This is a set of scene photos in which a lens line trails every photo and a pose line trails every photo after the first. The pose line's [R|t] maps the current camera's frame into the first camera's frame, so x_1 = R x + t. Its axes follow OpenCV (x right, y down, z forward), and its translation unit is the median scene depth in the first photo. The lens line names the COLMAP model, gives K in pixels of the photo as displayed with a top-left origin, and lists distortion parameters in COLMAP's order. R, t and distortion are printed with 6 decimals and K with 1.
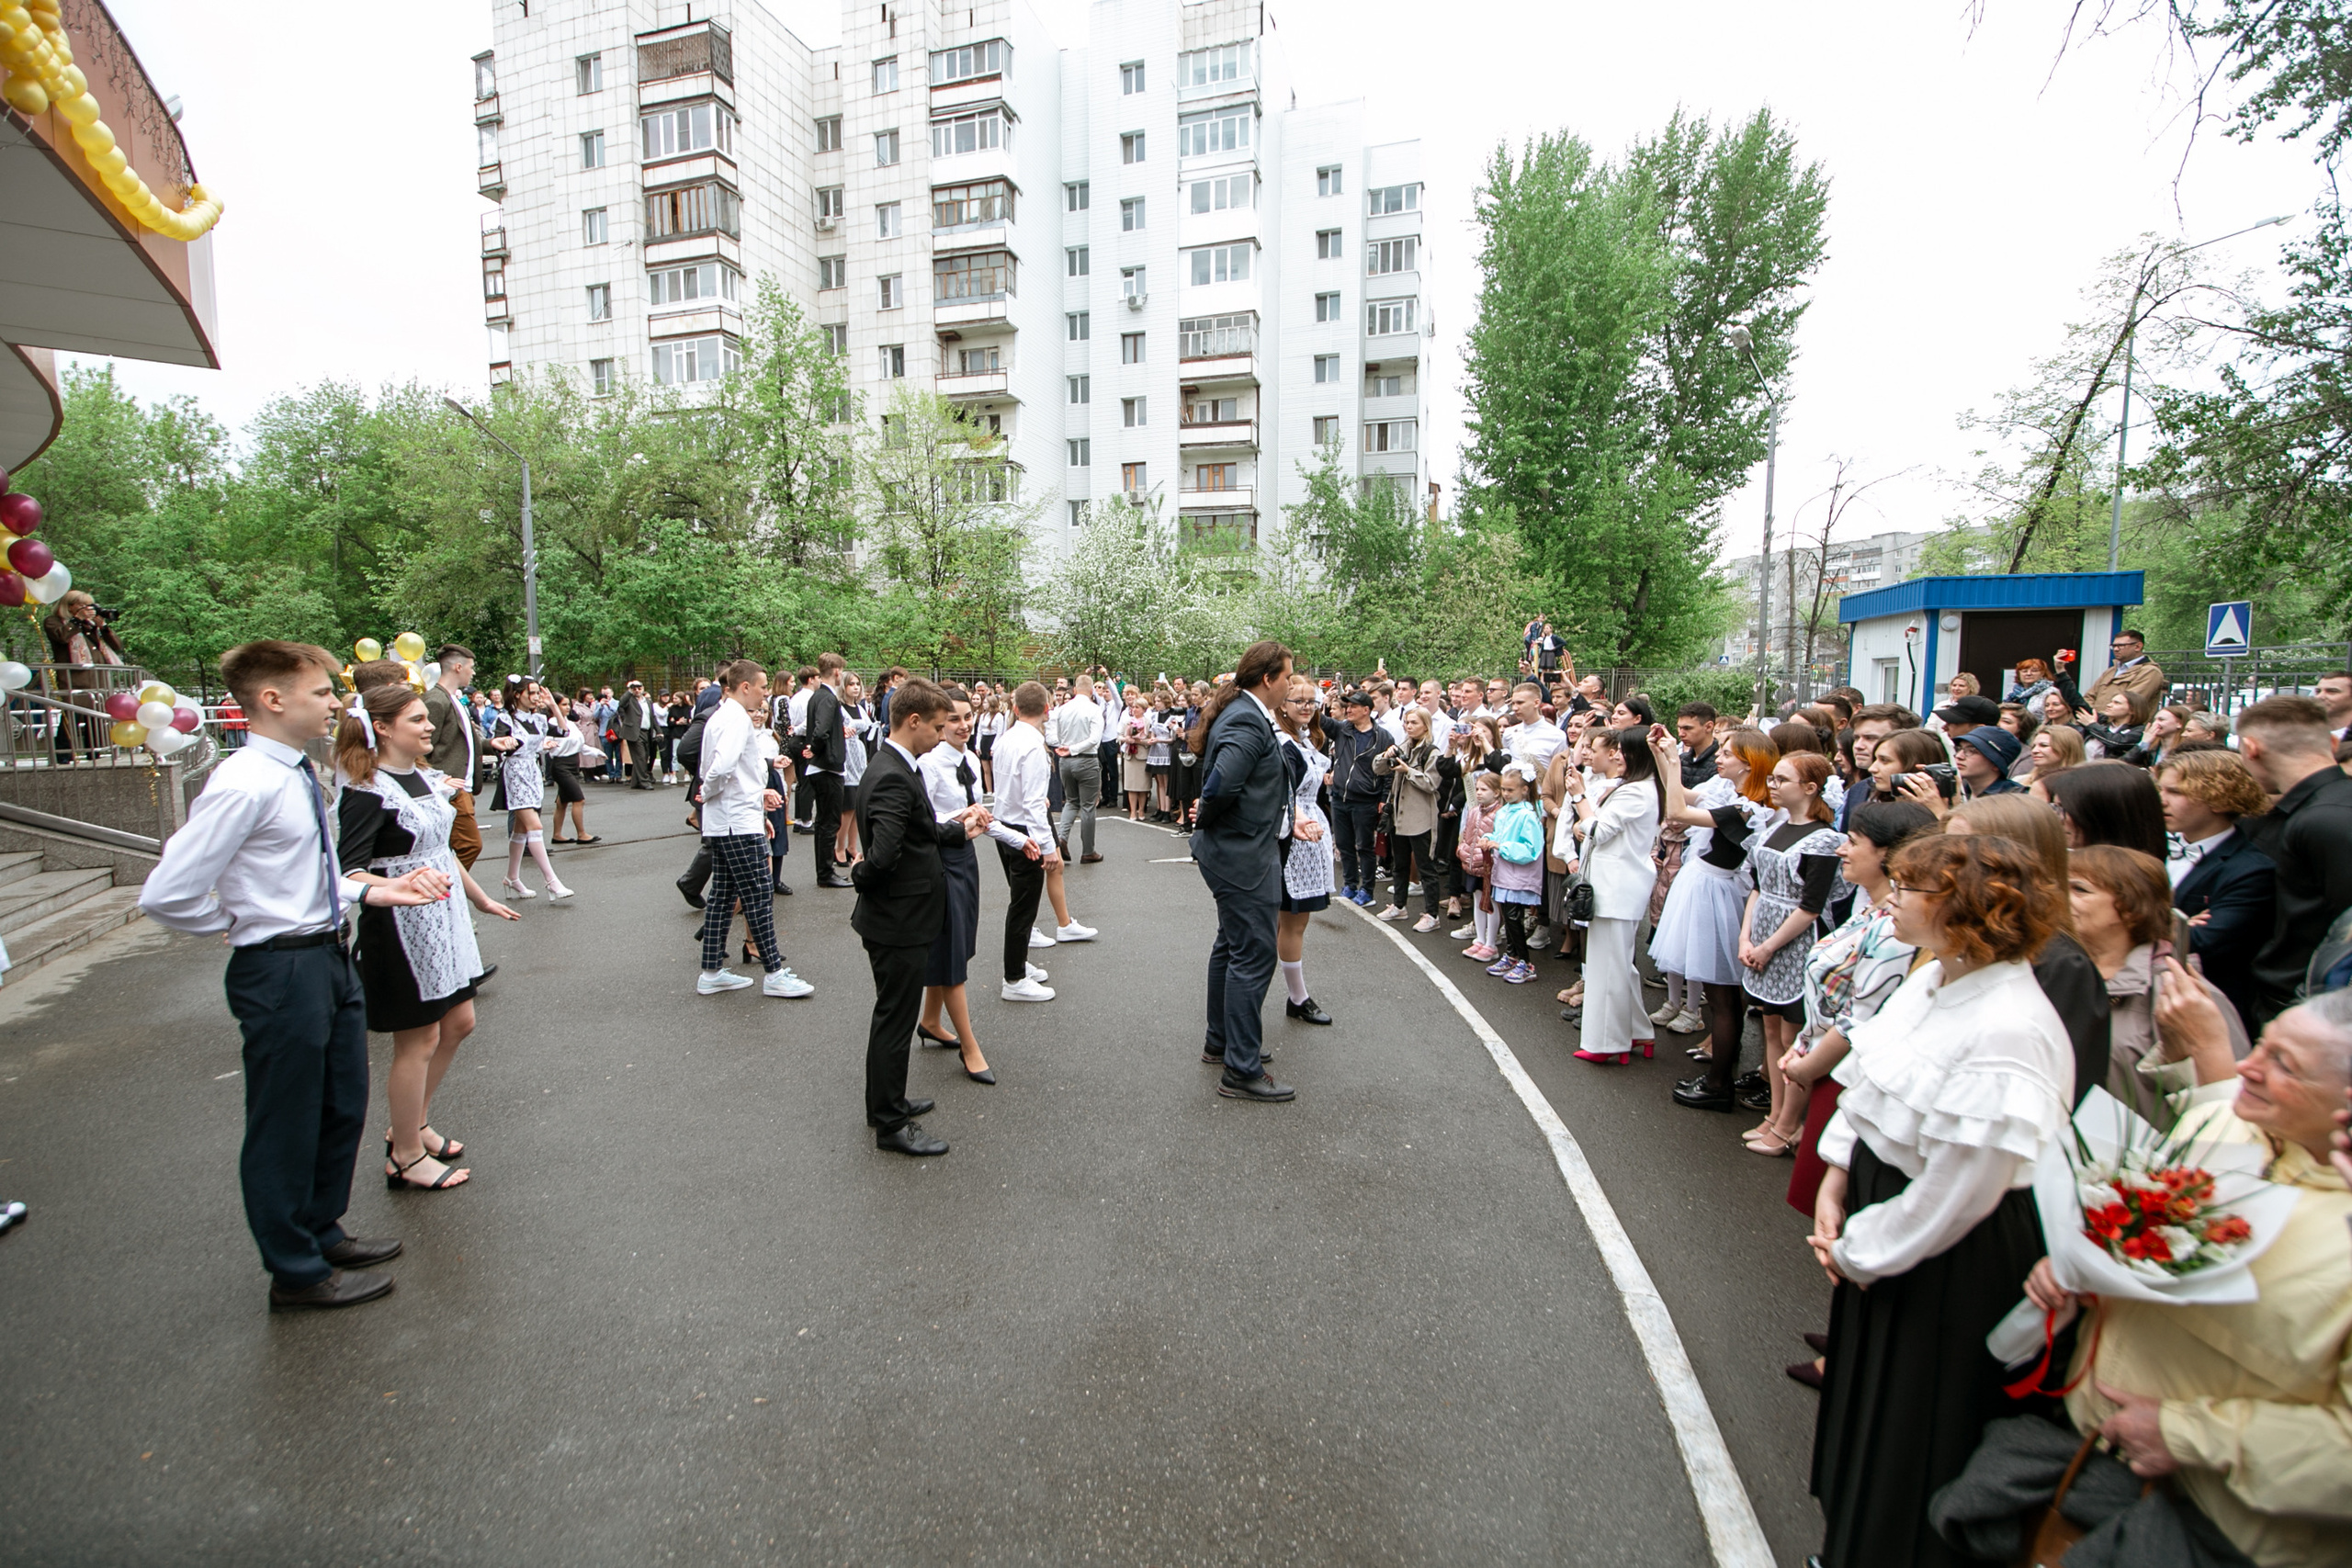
lens RADIAL K [[973.7, 0, 1130.1], [0, 973.7, 789.7], [0, 0, 1]] dist [-0.012524, -0.003665]
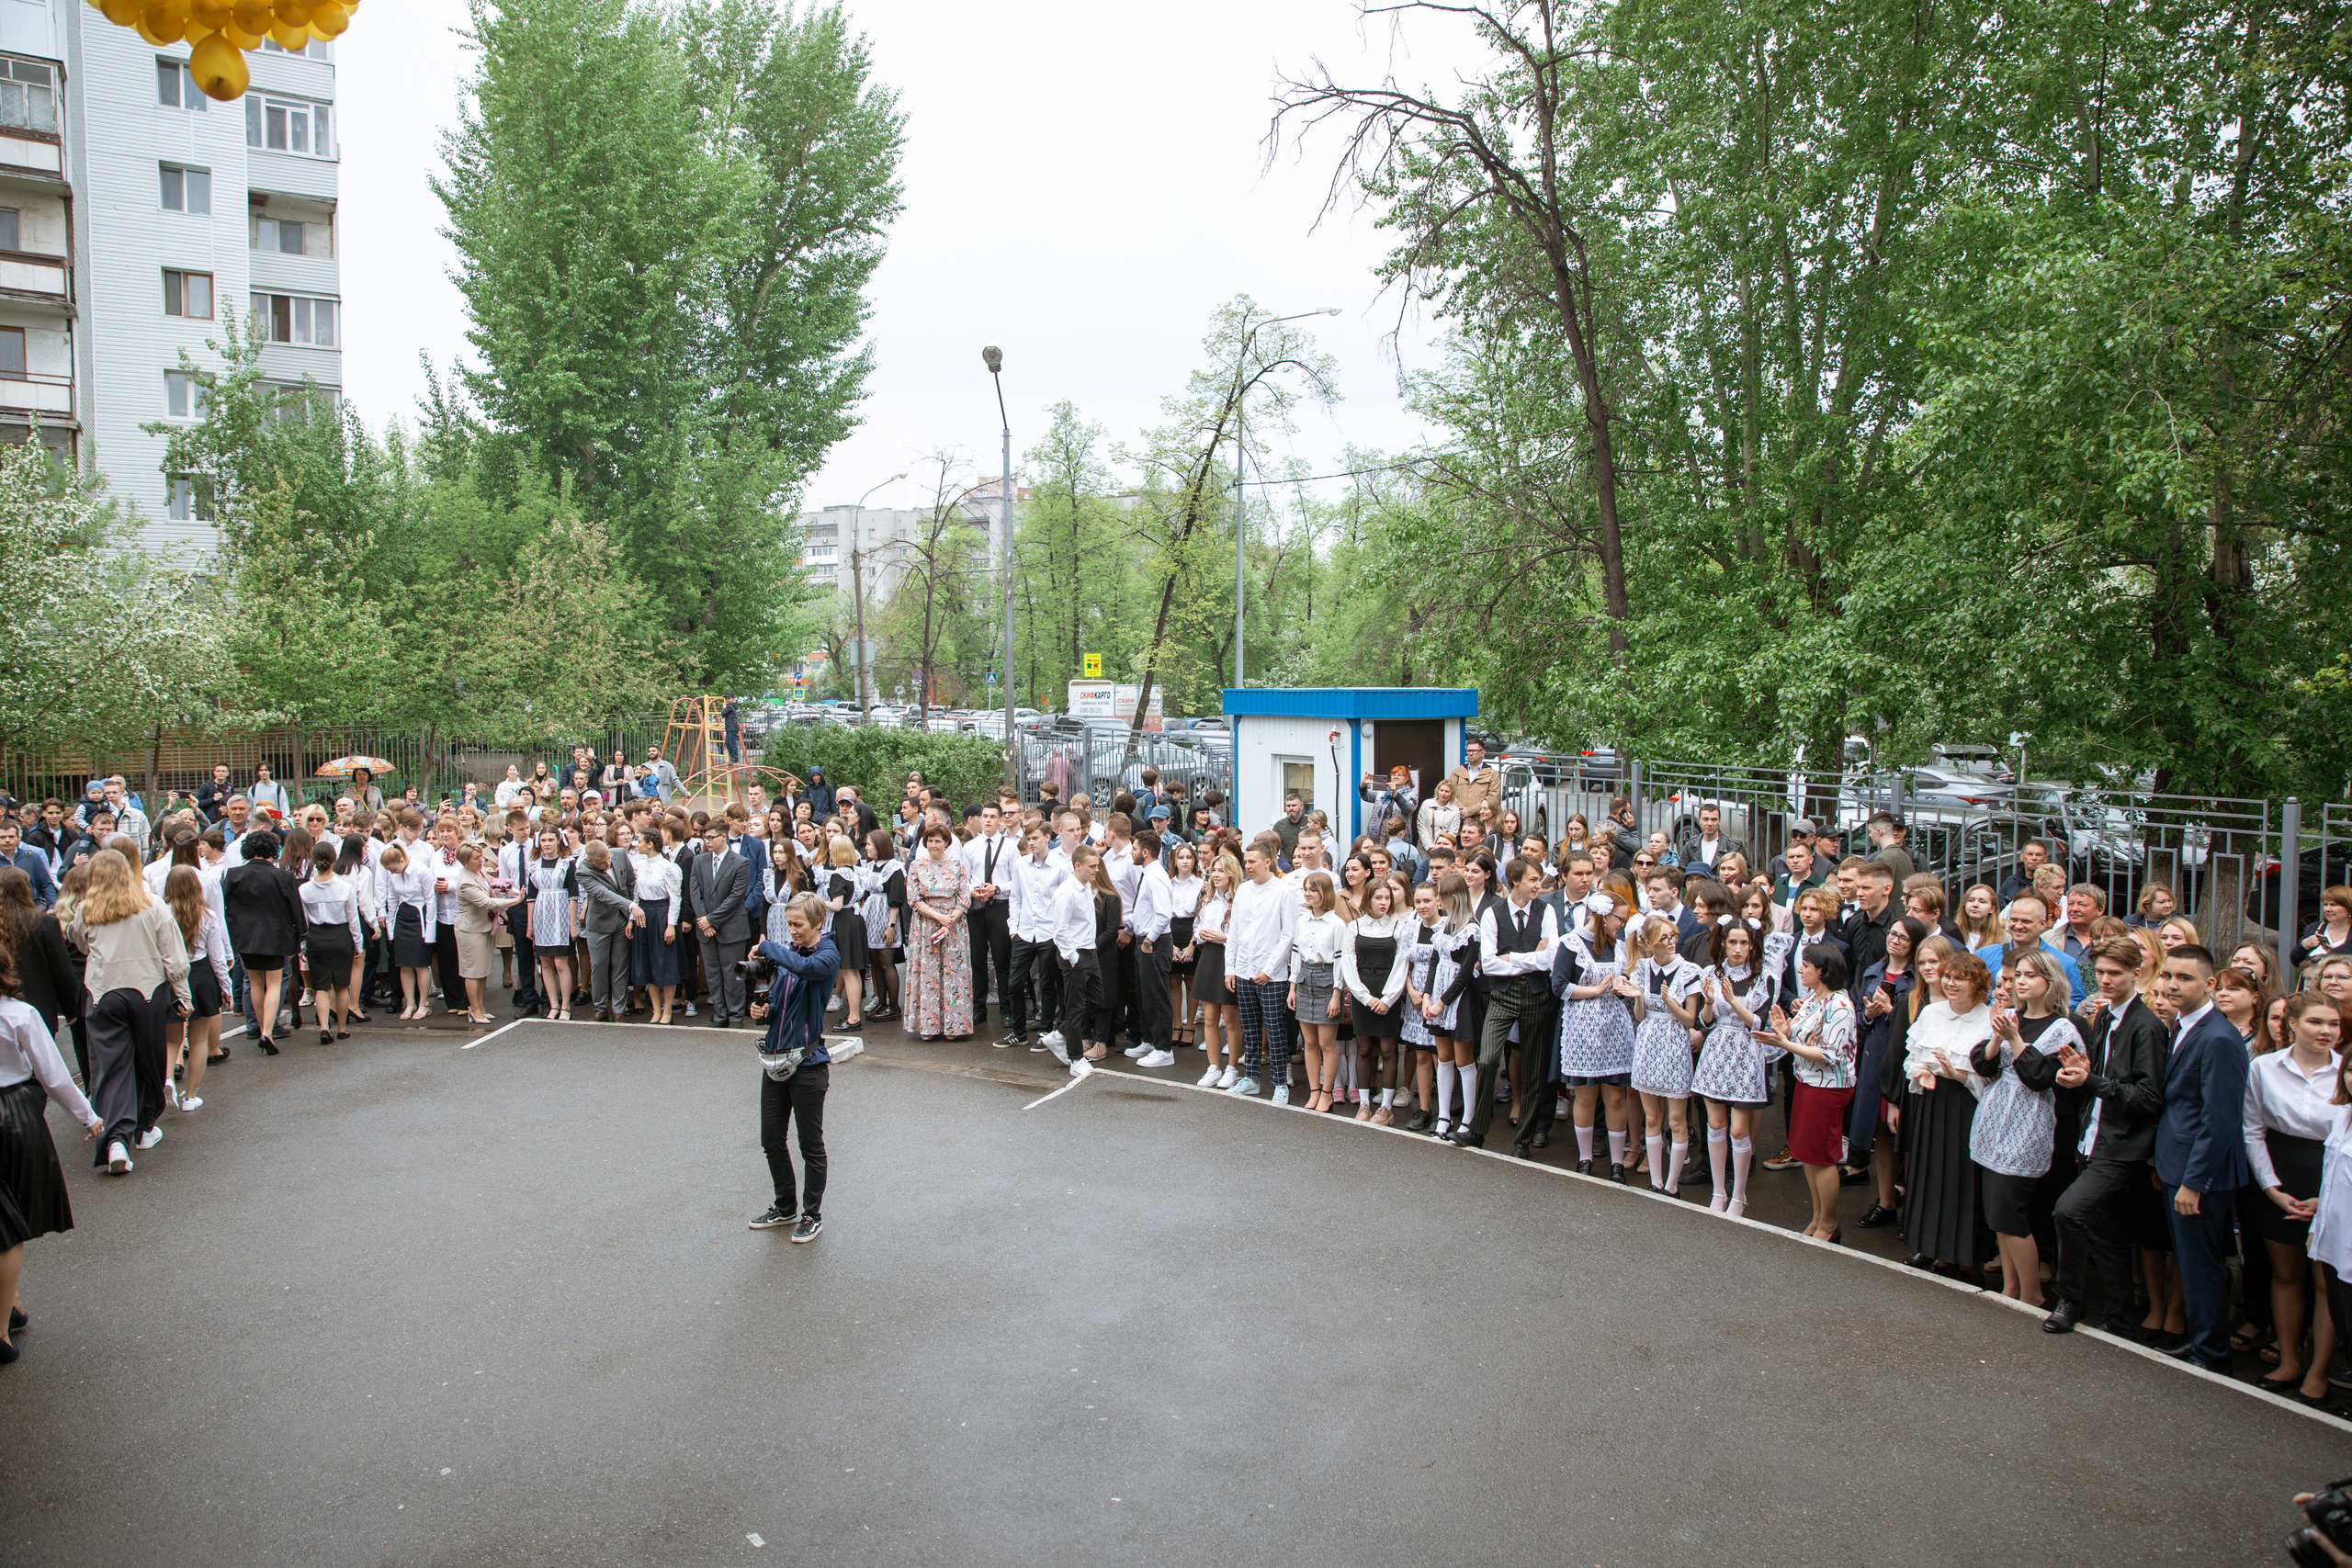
lens RADIAL K [[1609.6, 0, 1151.7], [0, 1609.6, 787.7], [0, 0, 1]] dist [-0.103286, 0.075504]
pose [[0.654850, -0.044771, 0.754432, -0.154262], [0.085273, 0.996246, -0.014896, -0.020972], [-0.750933, 0.074088, 0.656209, -0.007725]]
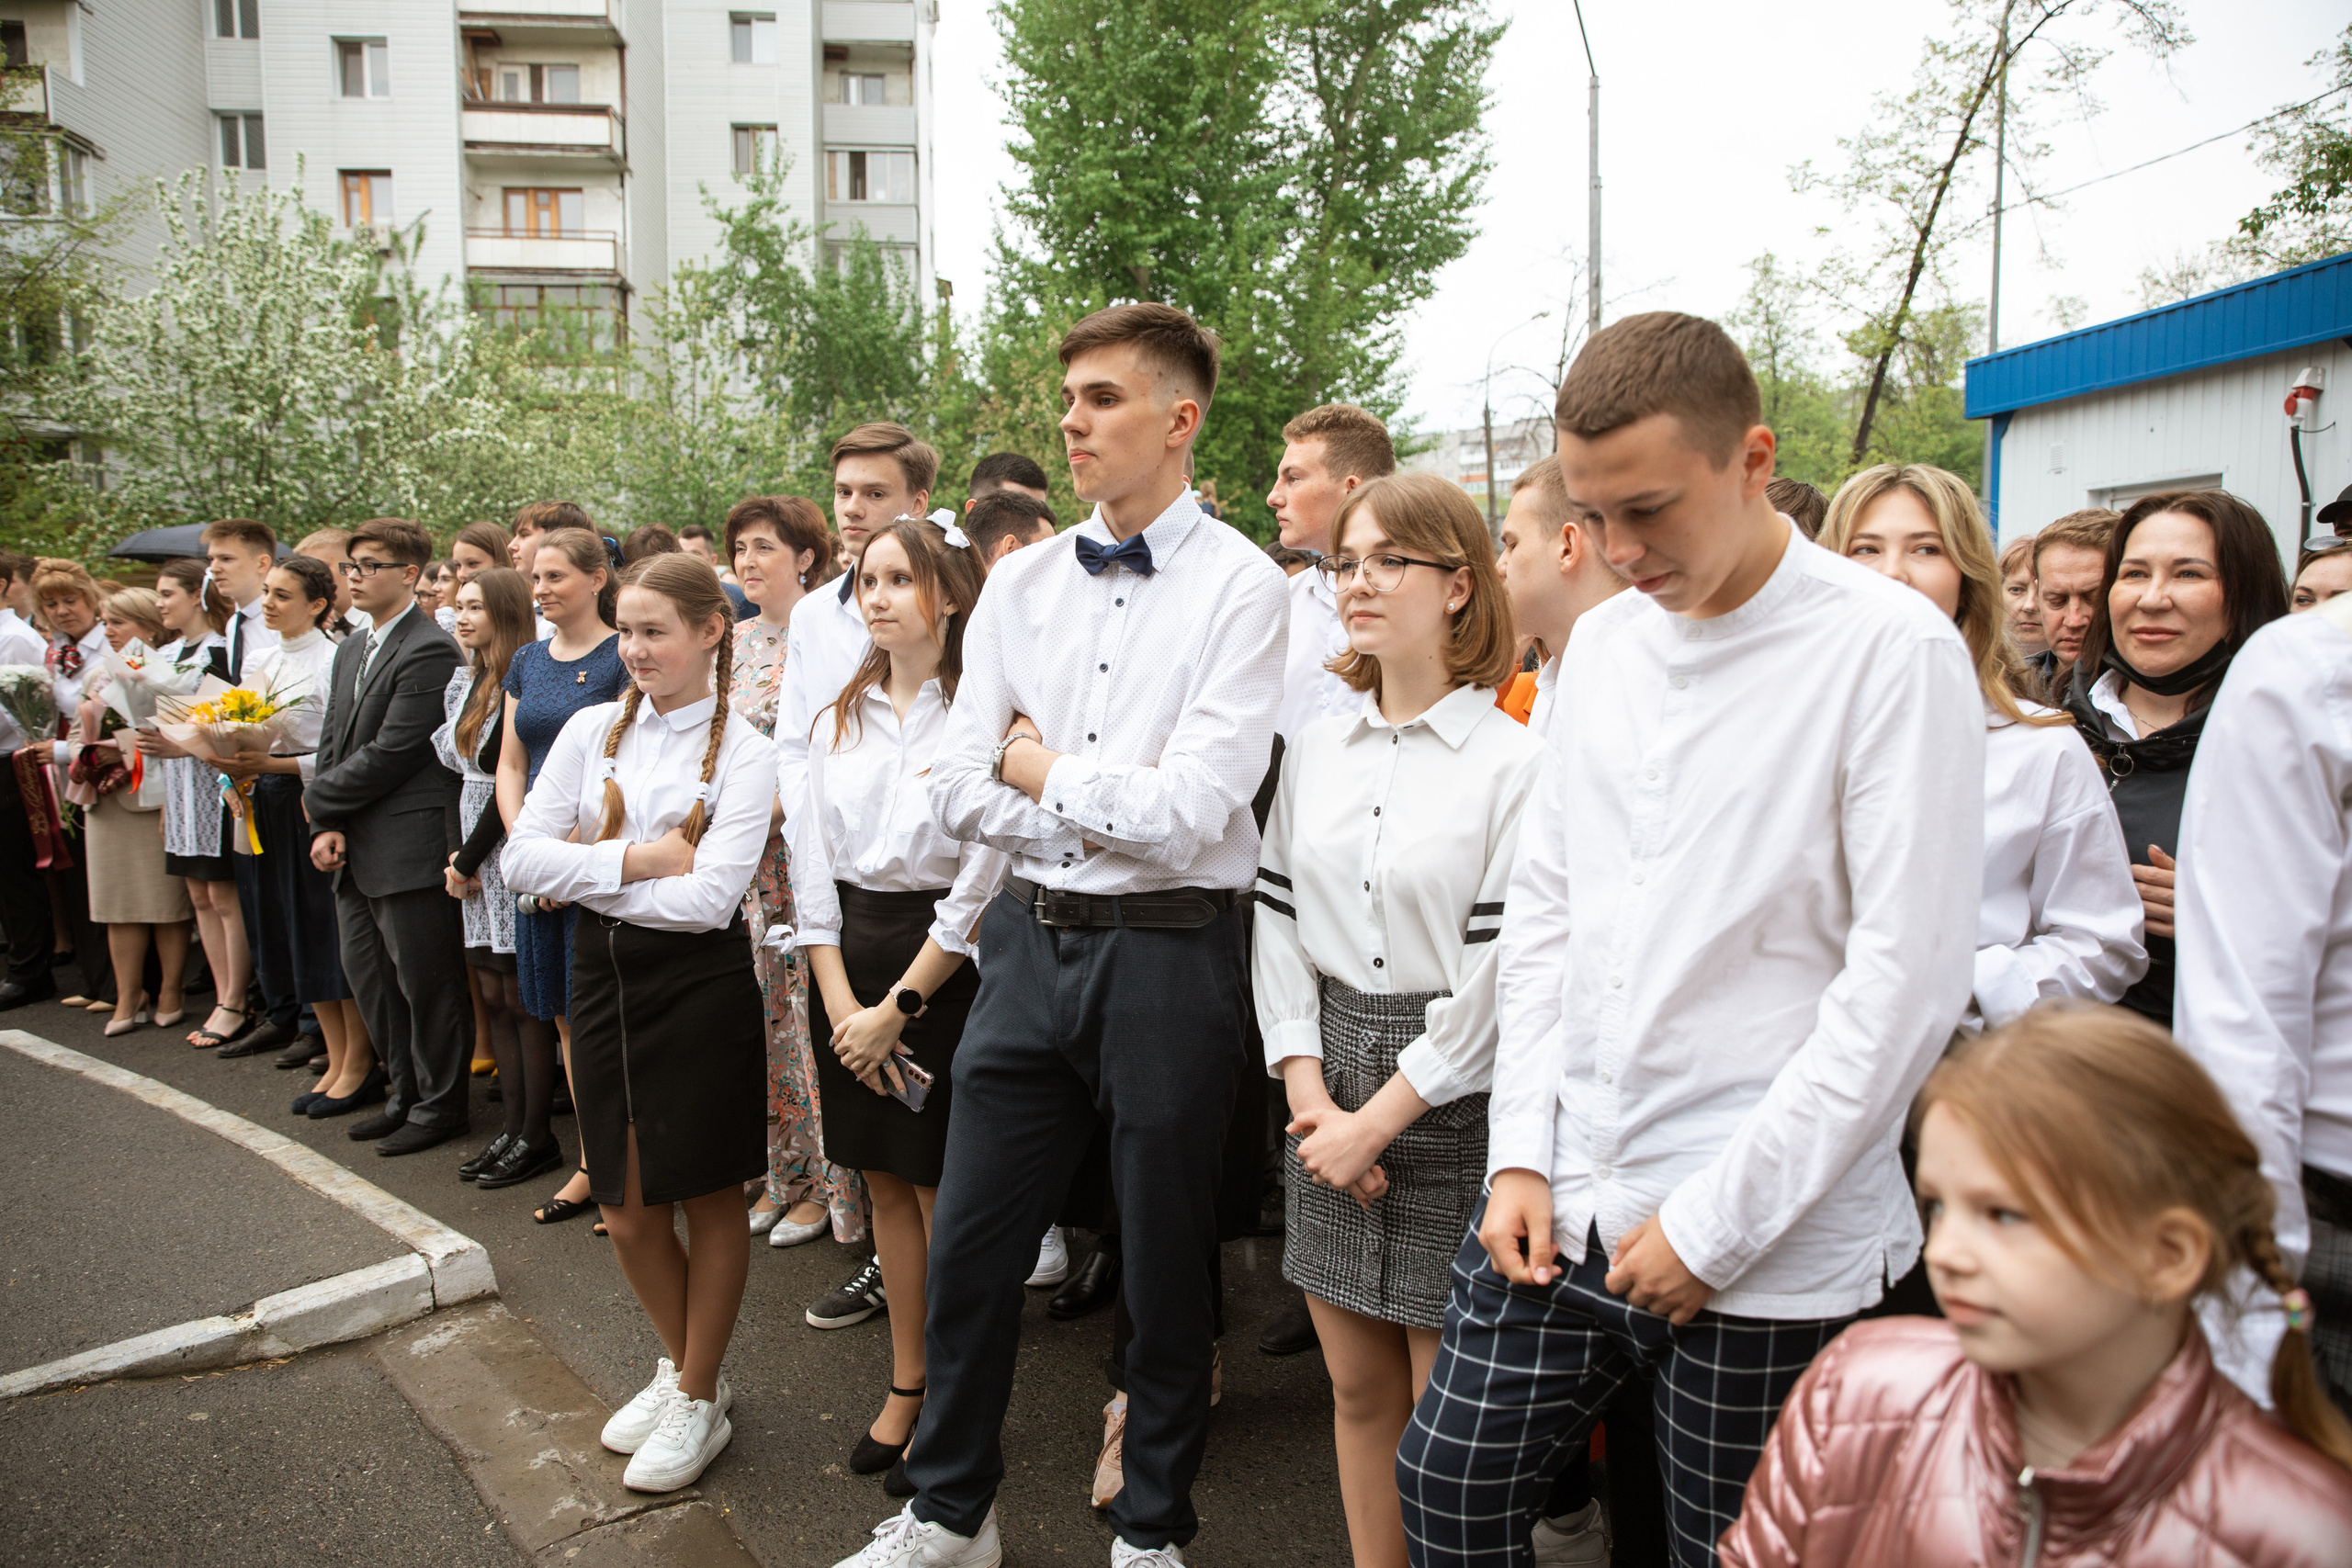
lens RADIAL K [[1609.6, 0, 1160.0], [0, 1609.6, 785.5], [0, 0, 1]] dist [-0.103286, 0.075504]
pose [[0.906728, -0.046189, 0.419178, 0.025265], [0.050575, 0.998720, 0.000650, -0.006605], [-0.418671, 0.020611, 0.907904, 0.137053]]
